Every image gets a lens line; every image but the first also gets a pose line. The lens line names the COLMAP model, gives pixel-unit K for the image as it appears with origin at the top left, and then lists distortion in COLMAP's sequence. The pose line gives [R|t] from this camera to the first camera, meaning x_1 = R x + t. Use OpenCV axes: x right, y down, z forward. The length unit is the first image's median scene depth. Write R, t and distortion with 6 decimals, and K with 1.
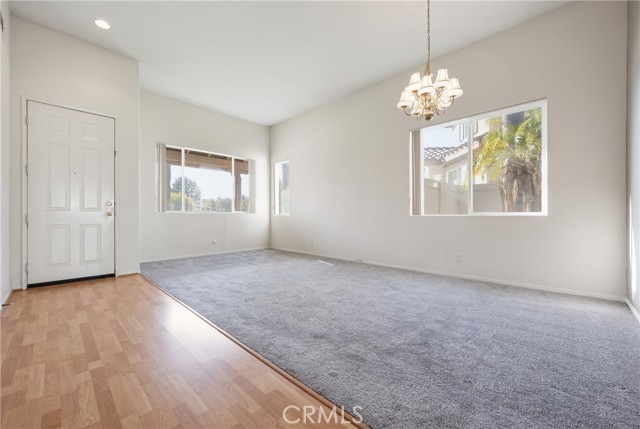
lens RADIAL K [[258.0, 0, 314.1], [0, 258.0, 216.8], [0, 0, 1]] dist [0.000338, -0.001317]
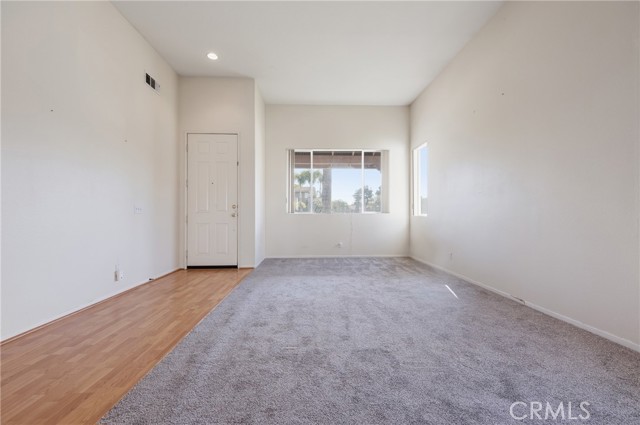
lens RADIAL K [[258.0, 0, 315.1], [0, 258.0, 216.9], [0, 0, 1]] dist [0.000338, -0.001317]
pose [[0.729501, 0.003718, -0.683969, 0.296301], [-0.002852, 0.999993, 0.002394, -0.006672], [0.683973, 0.000205, 0.729507, 0.384936]]
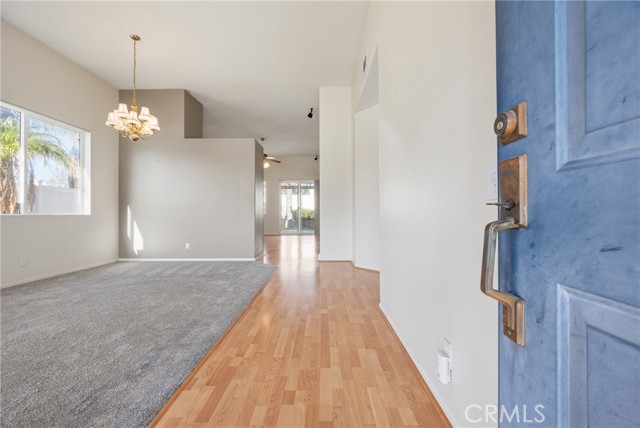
lens RADIAL K [[258.0, 0, 320.7], [0, 258.0, 214.6], [0, 0, 1]] dist [0.000338, -0.001317]
pose [[-0.699922, 0.006394, 0.714191, -0.795980], [0.002642, 0.999976, -0.006363, 0.001734], [-0.714214, -0.002567, -0.699922, 0.860722]]
